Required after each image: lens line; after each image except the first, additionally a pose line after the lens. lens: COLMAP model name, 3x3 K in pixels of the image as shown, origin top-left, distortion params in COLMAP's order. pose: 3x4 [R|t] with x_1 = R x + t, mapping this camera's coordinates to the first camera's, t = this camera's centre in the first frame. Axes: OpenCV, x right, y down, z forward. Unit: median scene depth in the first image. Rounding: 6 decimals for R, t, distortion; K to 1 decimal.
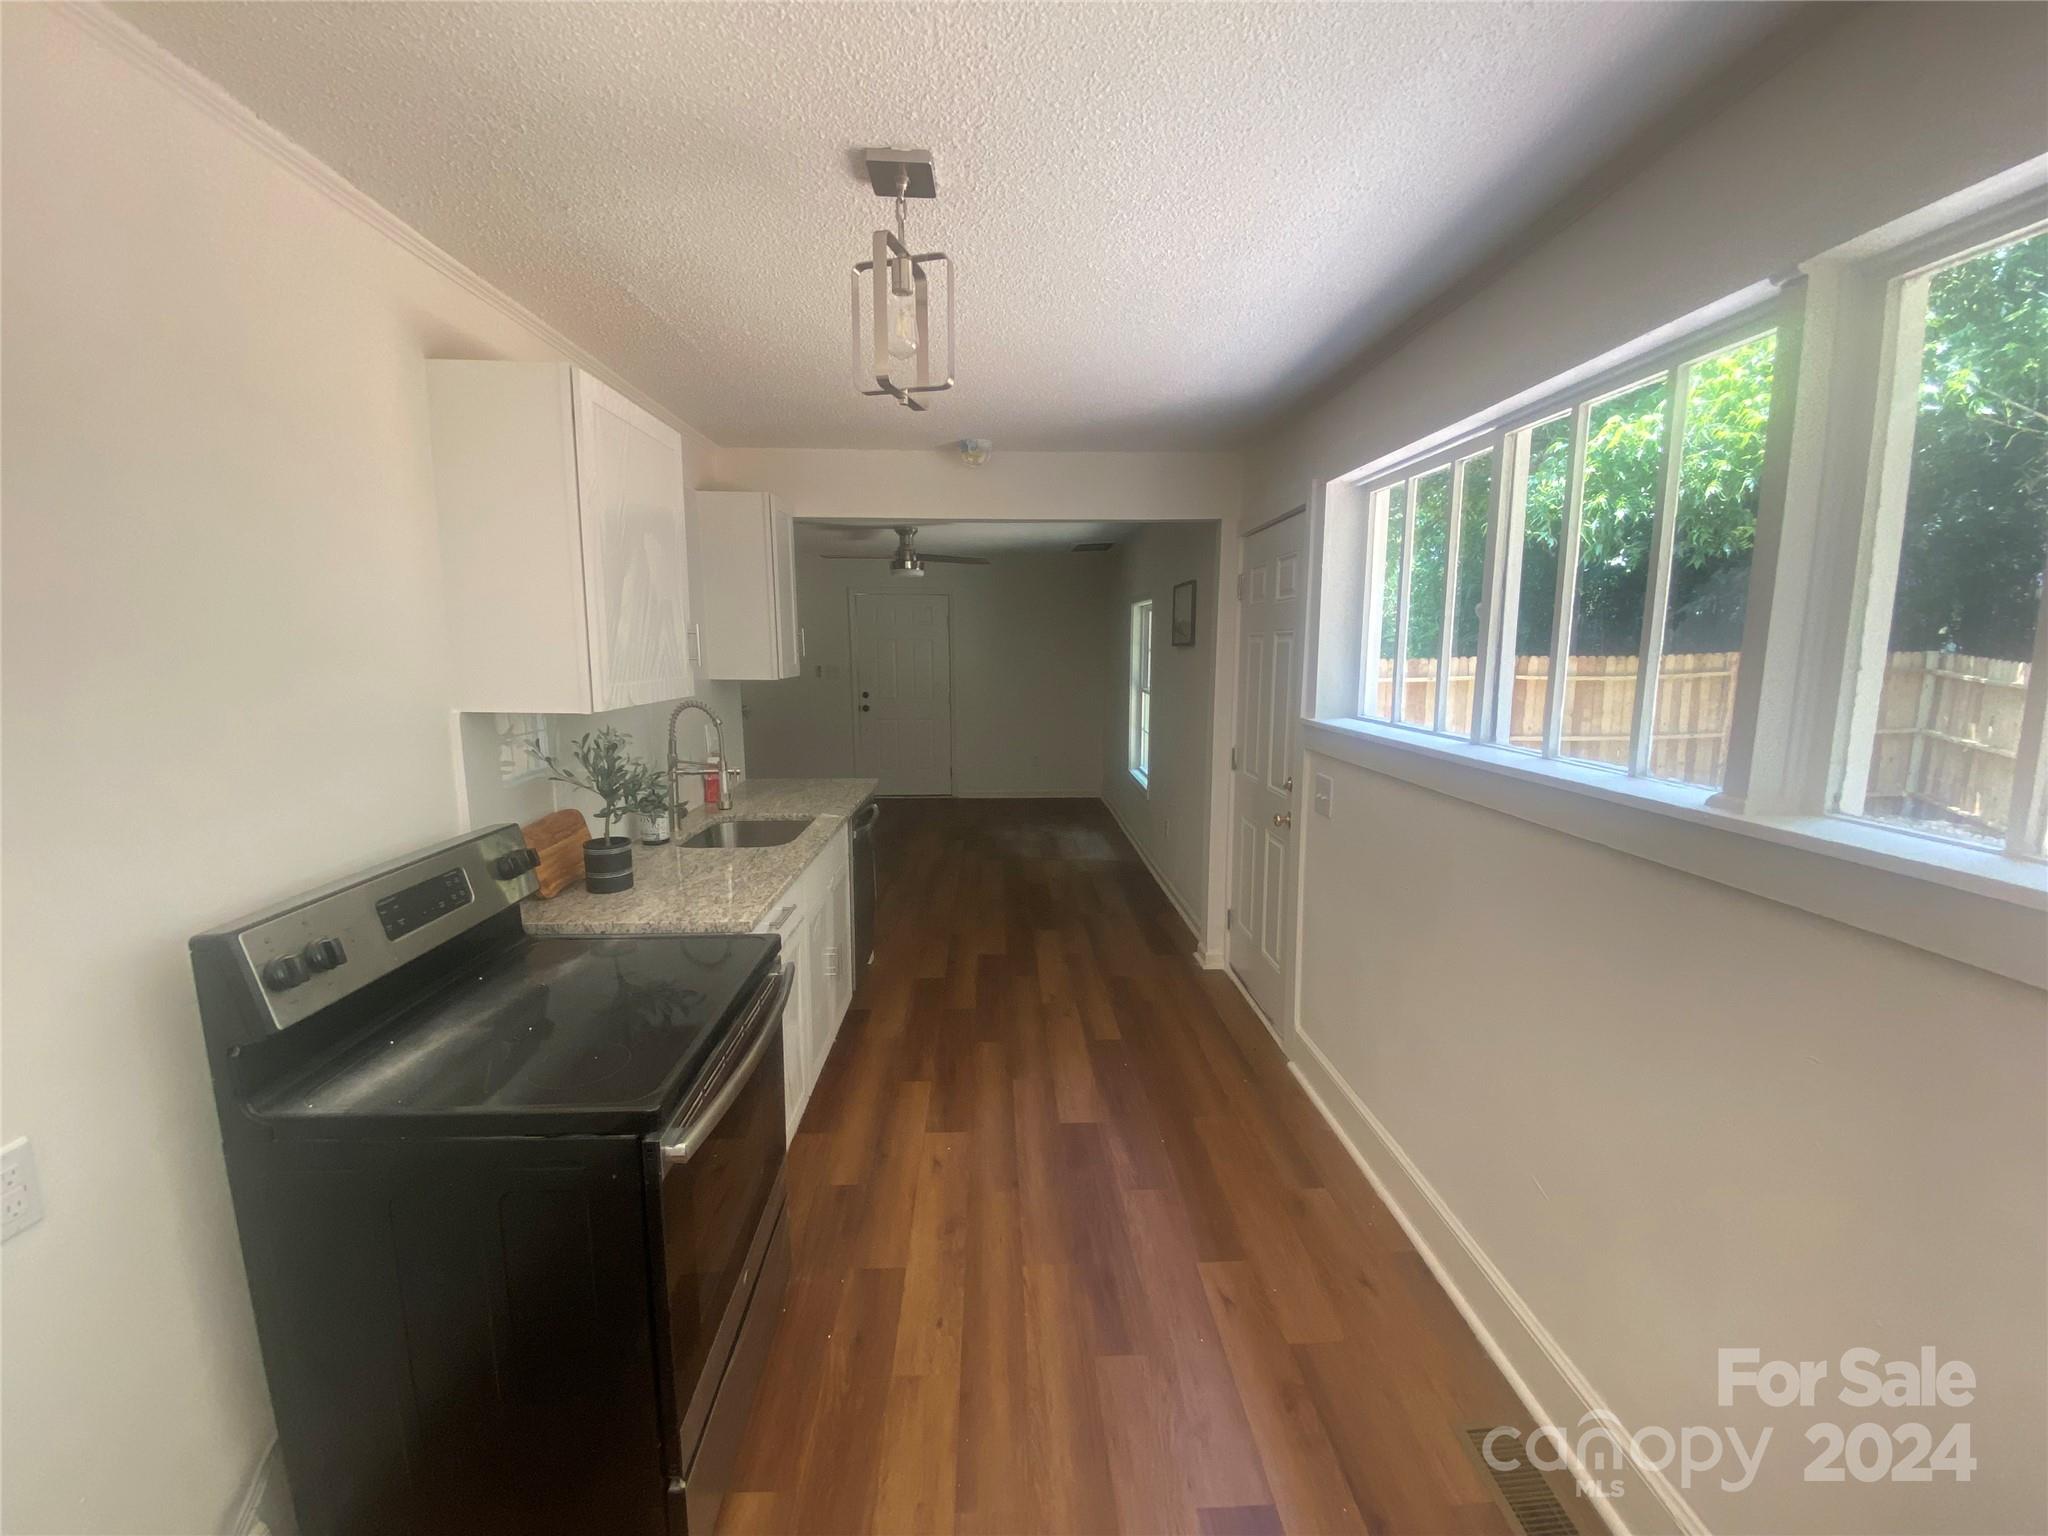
lens RADIAL K [[831.7, 0, 1027.0], [0, 831.7, 769.4], [0, 0, 1]] dist [-0.002869, -0.005436]
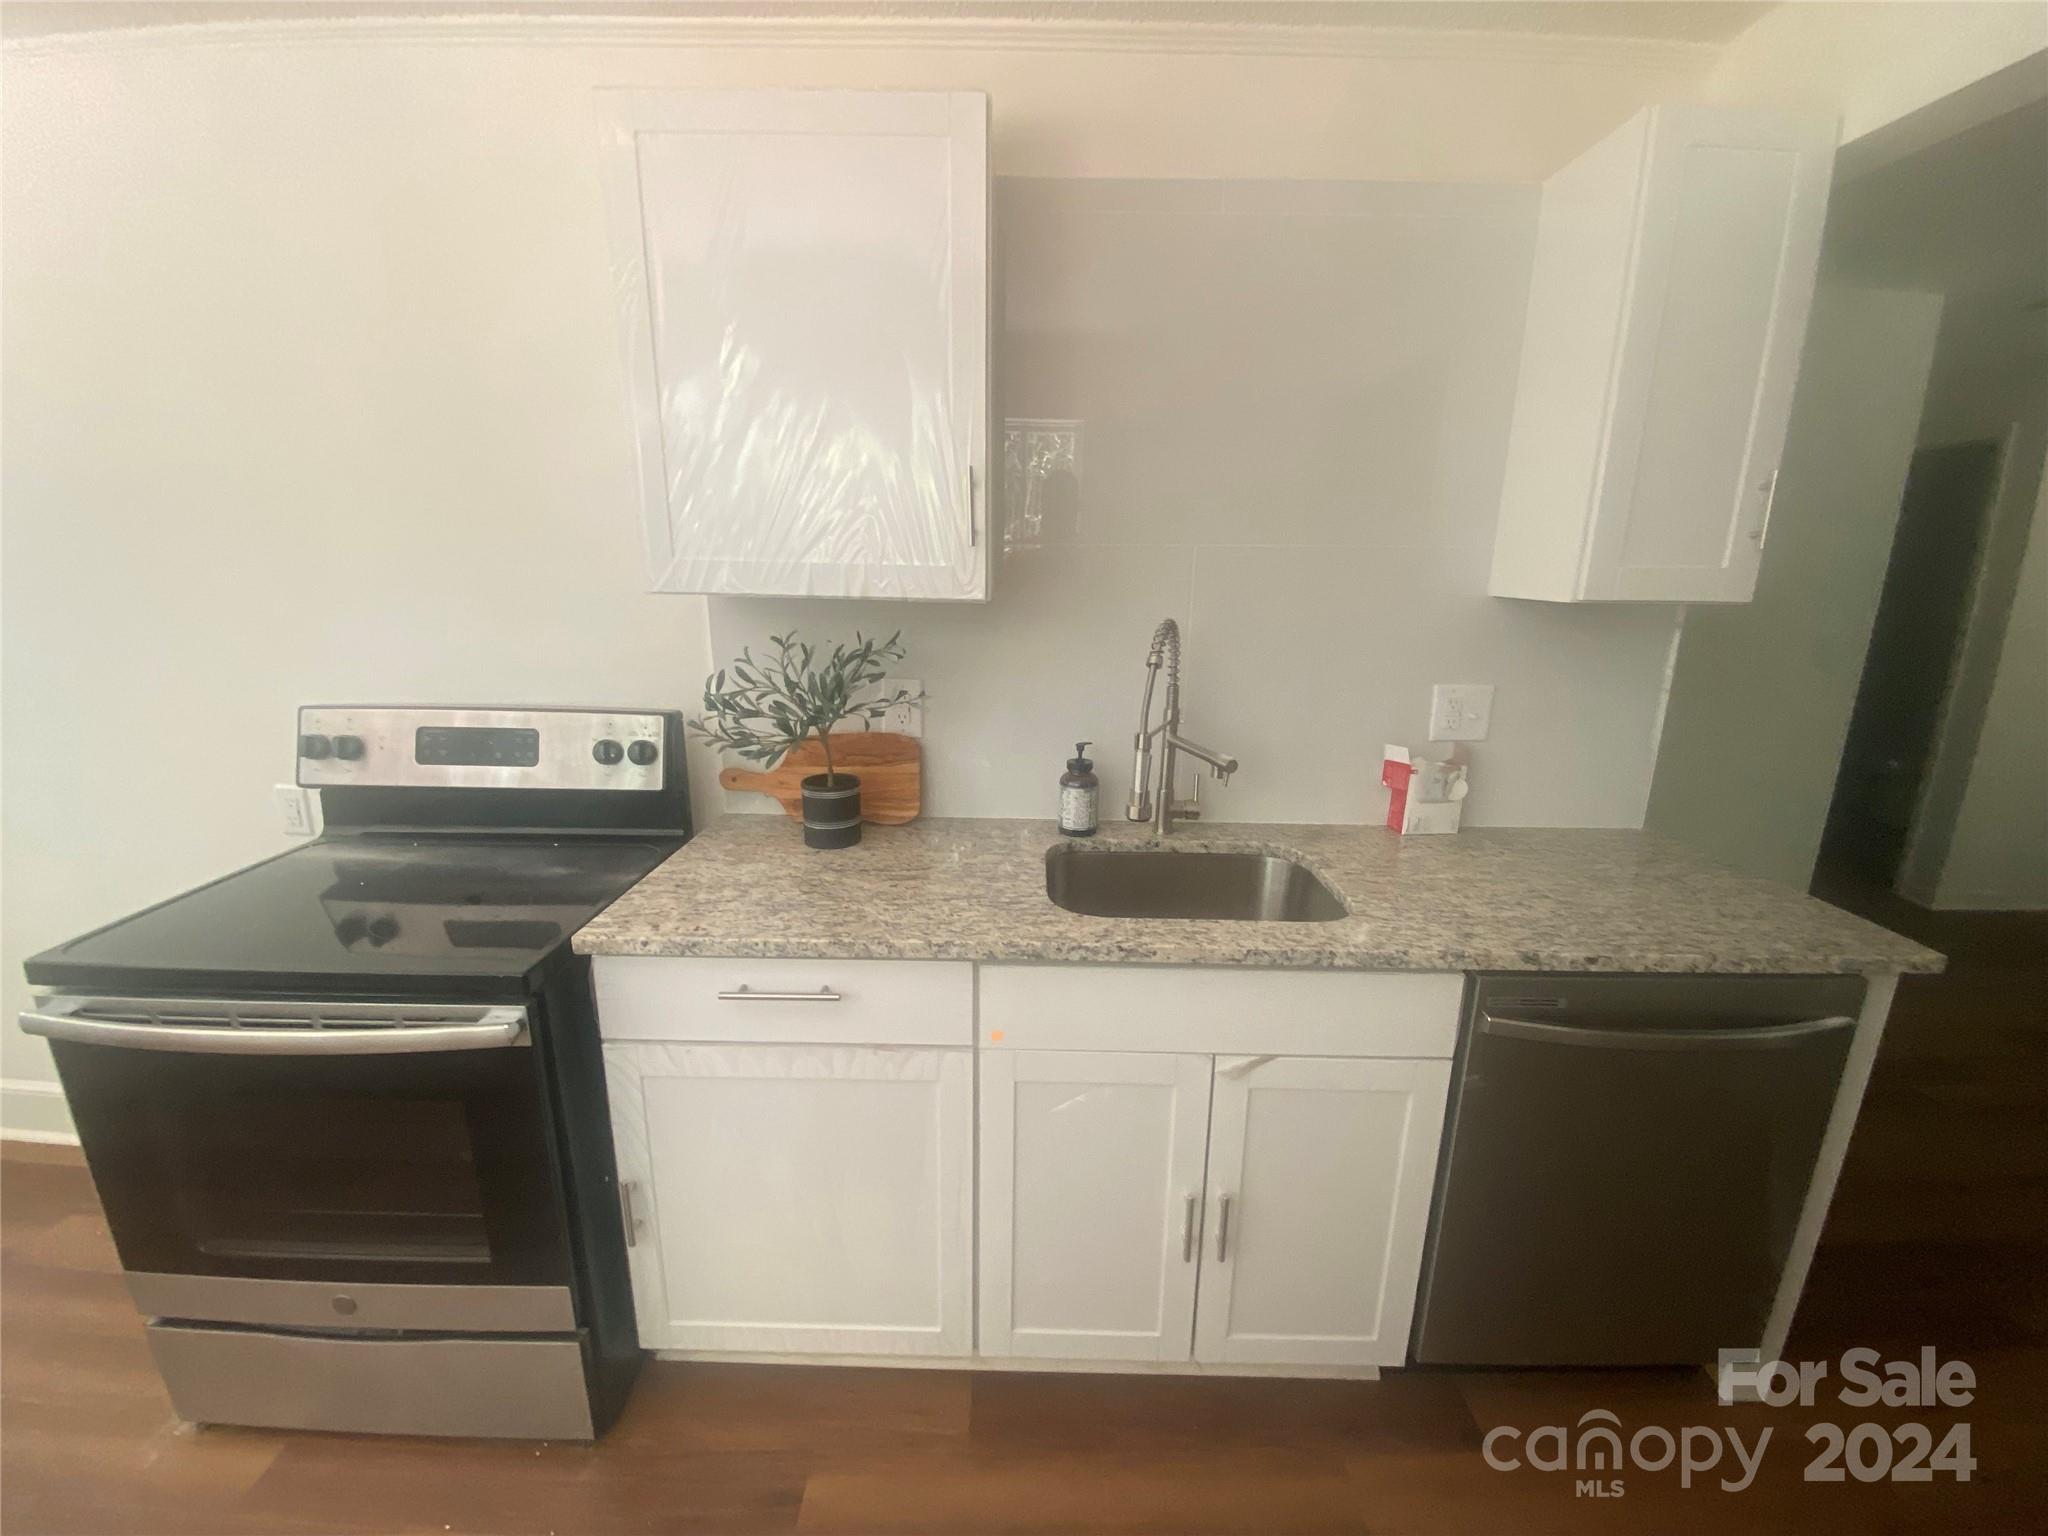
lens RADIAL K [[831.7, 0, 1027.9], [0, 831.7, 775.6], [0, 0, 1]] dist [-0.002869, -0.005436]
pose [[-0.040184, 0.241325, -0.969612, 0.189473], [-0.162826, 0.955843, 0.244646, -0.115568], [0.985836, 0.167709, 0.000884, 1.081947]]
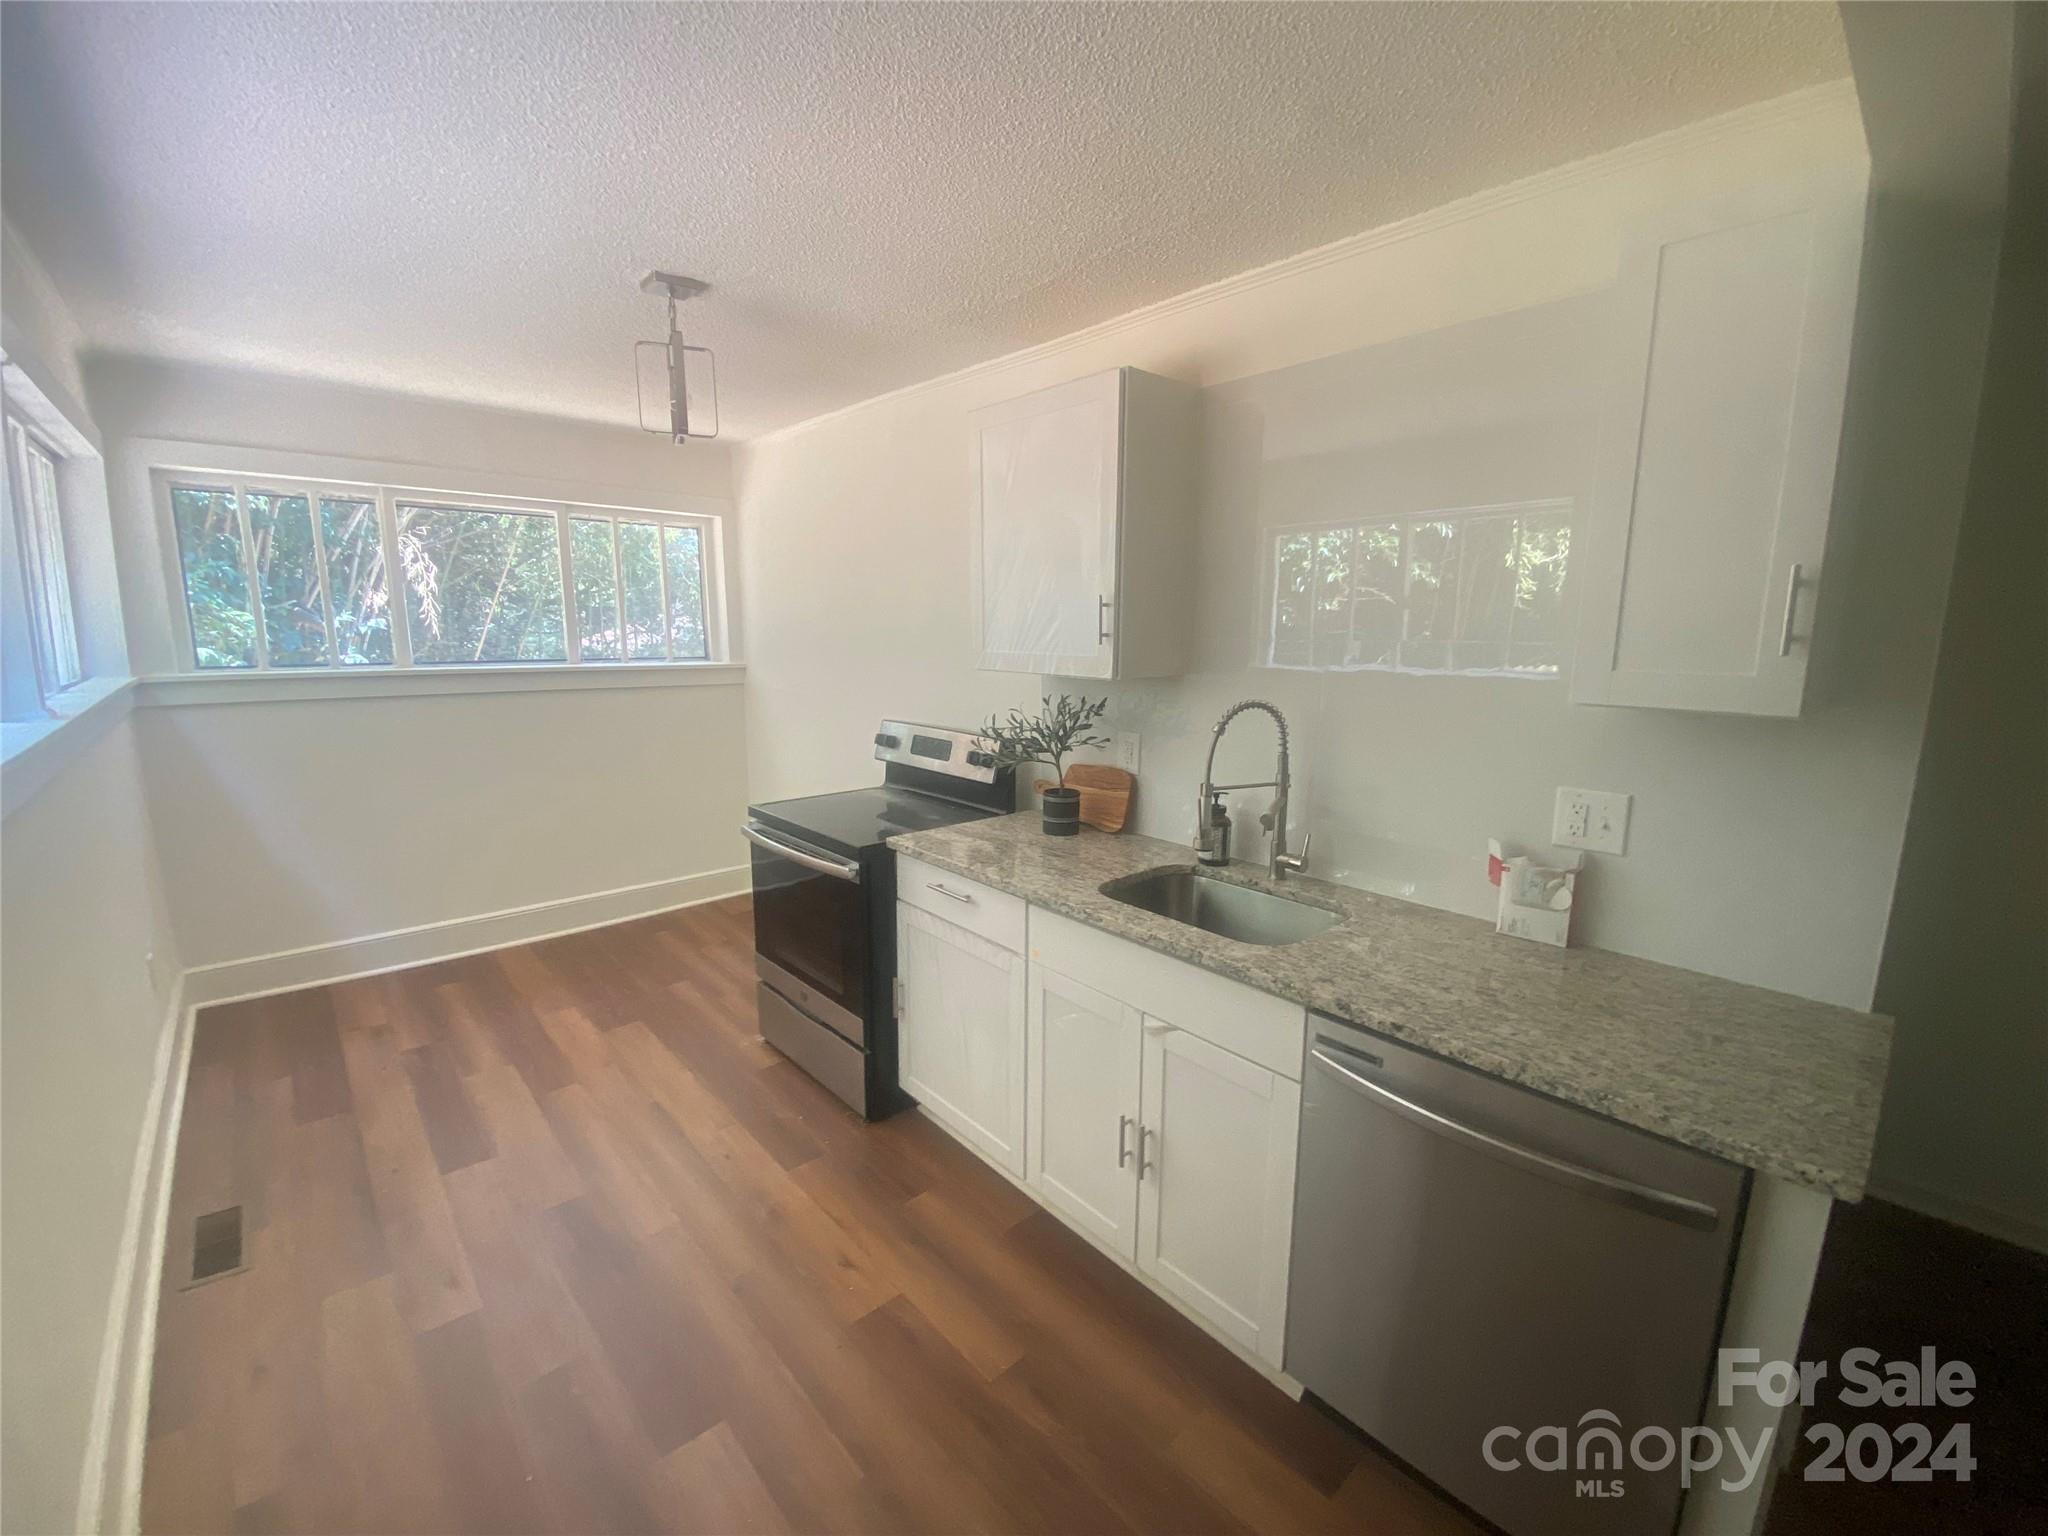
lens RADIAL K [[831.7, 0, 1023.3], [0, 831.7, 751.6], [0, 0, 1]] dist [-0.002869, -0.005436]
pose [[-0.768439, 0.083111, -0.634503, 0.238527], [-0.108042, 0.960446, 0.256653, -0.232091], [0.630736, 0.265775, -0.729065, 1.644103]]
